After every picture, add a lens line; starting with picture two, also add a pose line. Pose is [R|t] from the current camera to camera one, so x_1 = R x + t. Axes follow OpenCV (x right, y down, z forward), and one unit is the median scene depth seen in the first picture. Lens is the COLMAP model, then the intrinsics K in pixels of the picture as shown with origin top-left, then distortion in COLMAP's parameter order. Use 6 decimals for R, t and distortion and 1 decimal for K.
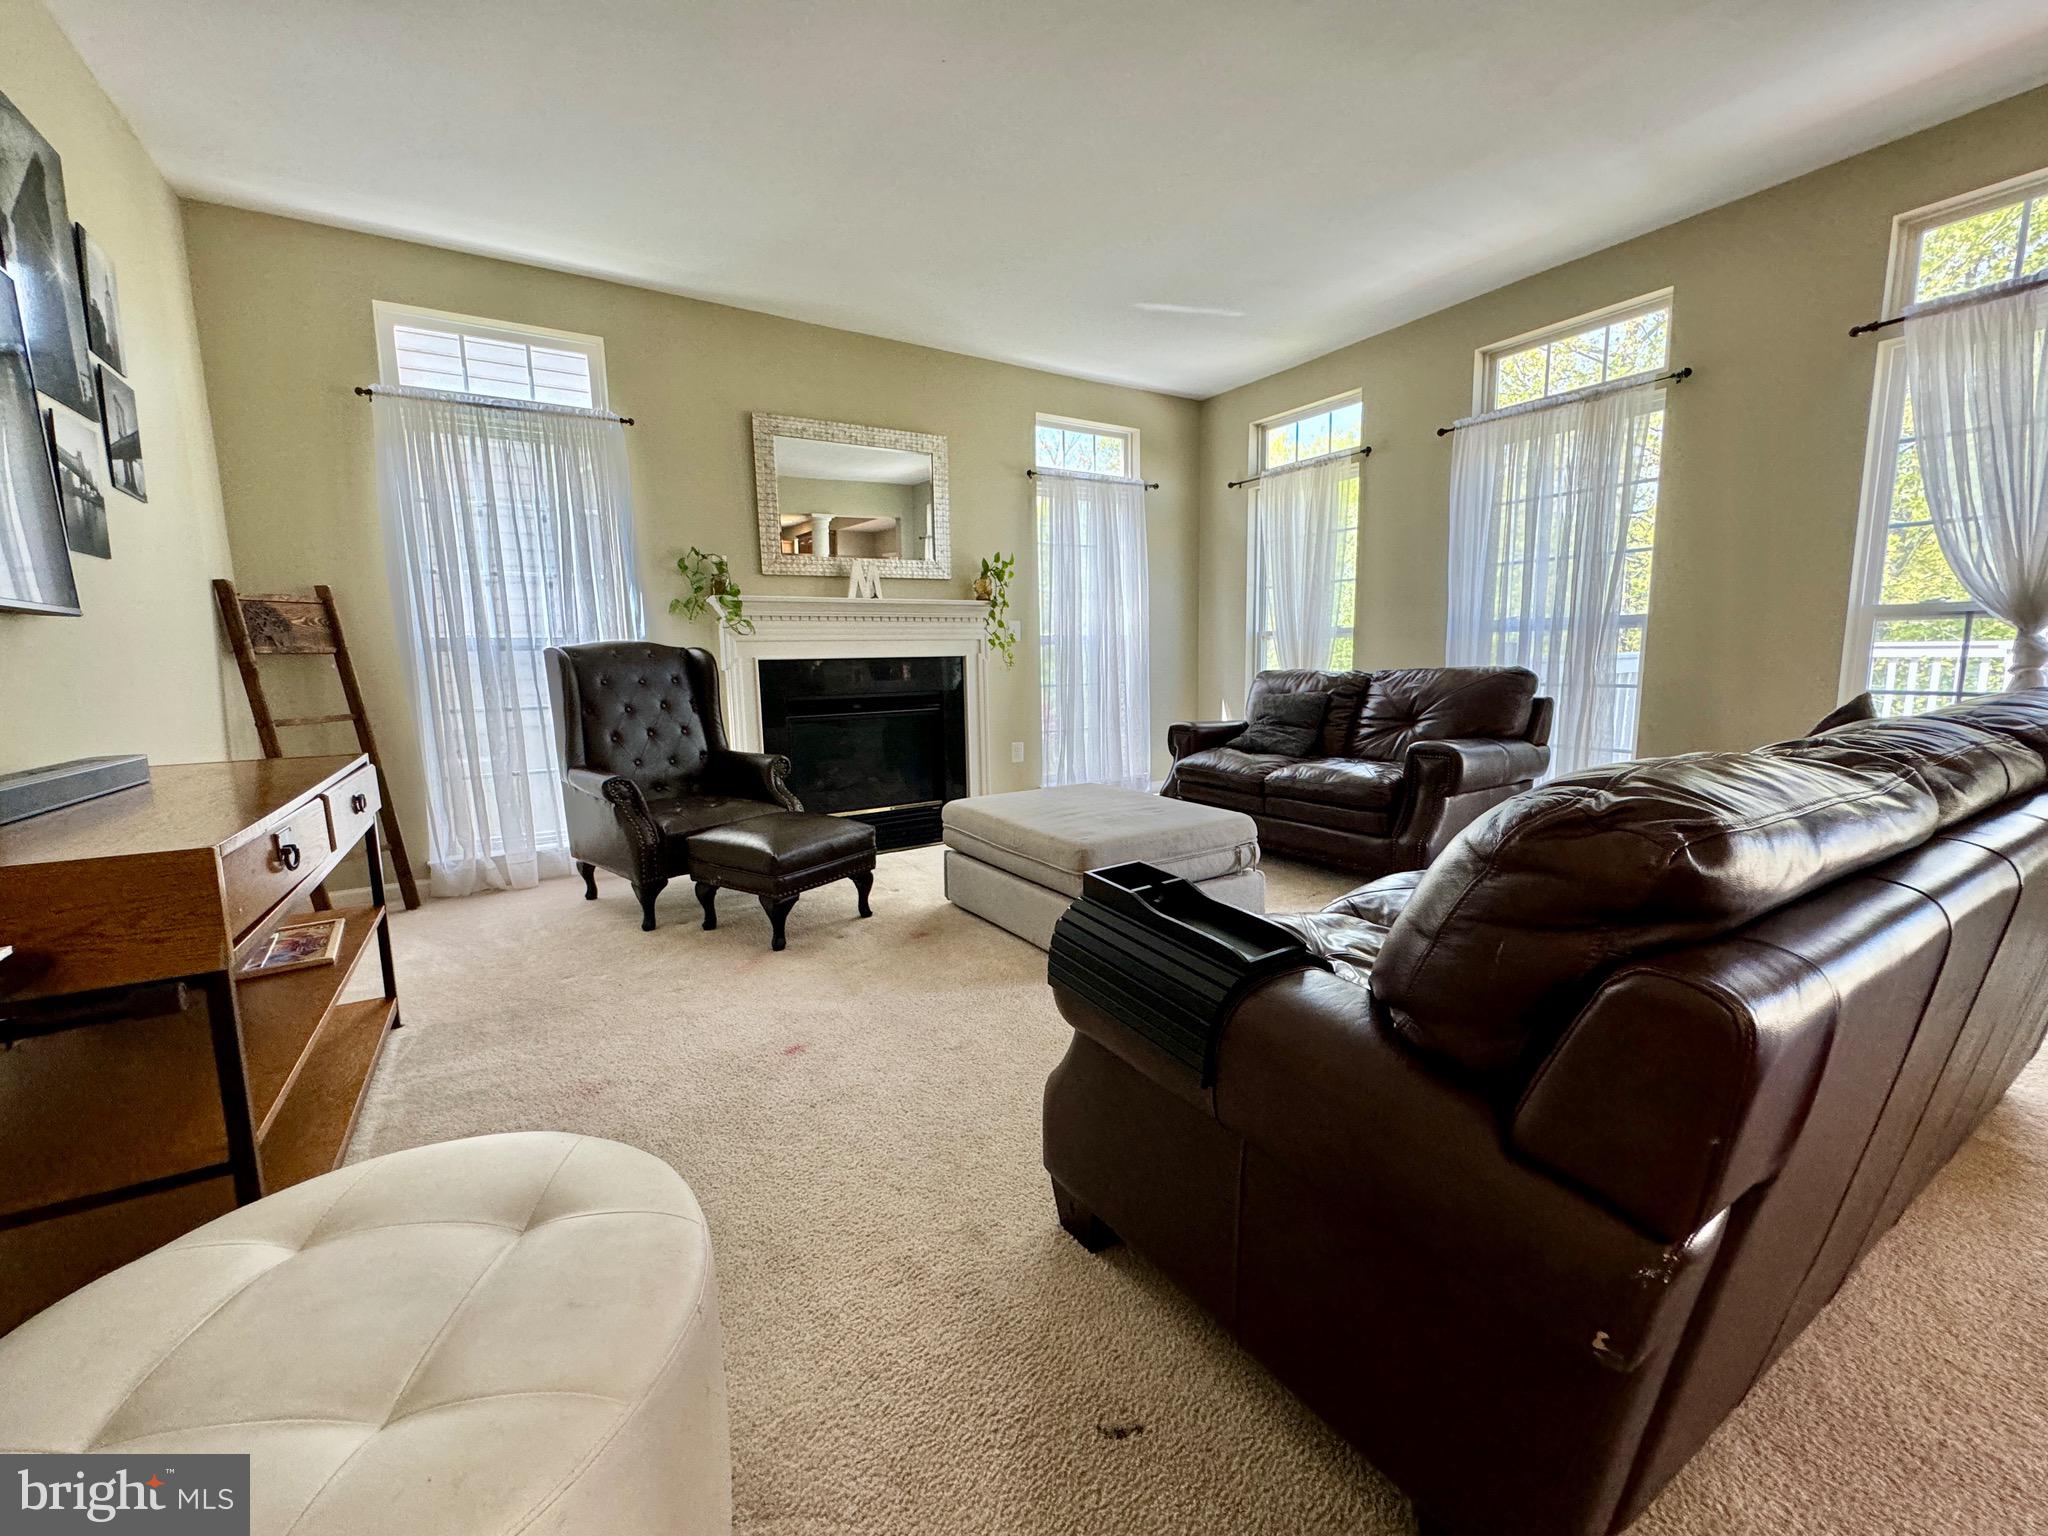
lens RADIAL K [[823.1, 0, 1024.0], [0, 823.1, 768.0], [0, 0, 1]] dist [0.001273, 0.000364]
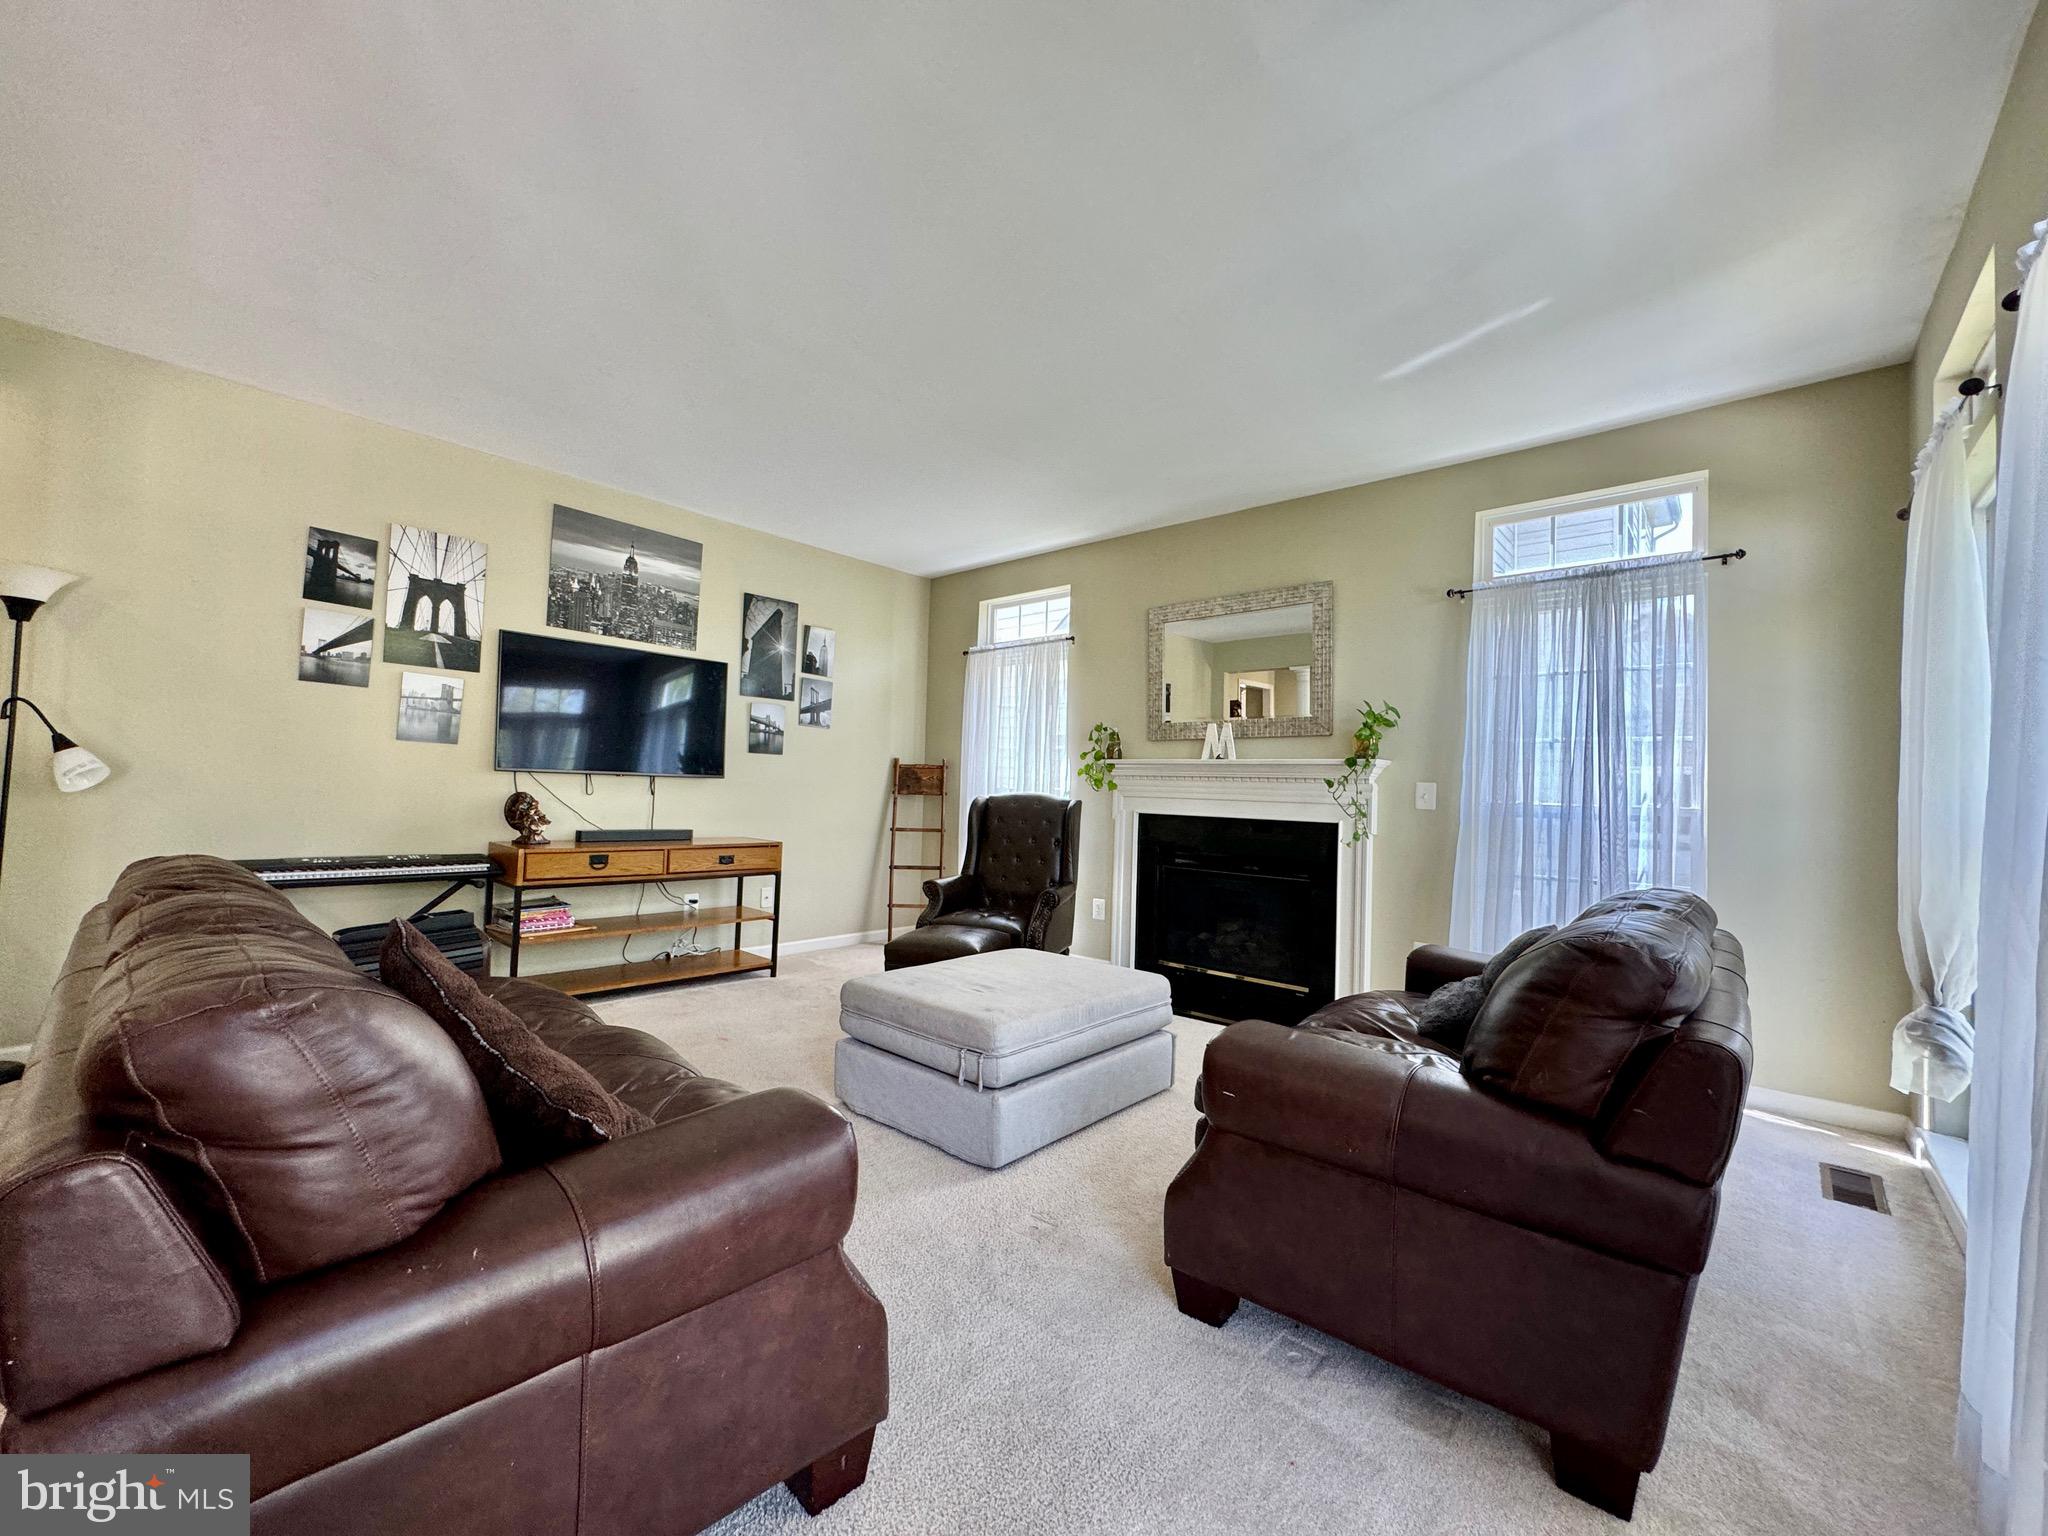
lens RADIAL K [[823.1, 0, 1024.0], [0, 823.1, 768.0], [0, 0, 1]] dist [0.001273, 0.000364]
pose [[0.298051, -0.009595, -0.954502, 0.719101], [-0.169321, 0.983561, -0.062759, -0.094009], [0.939413, 0.180323, 0.291526, 0.496183]]
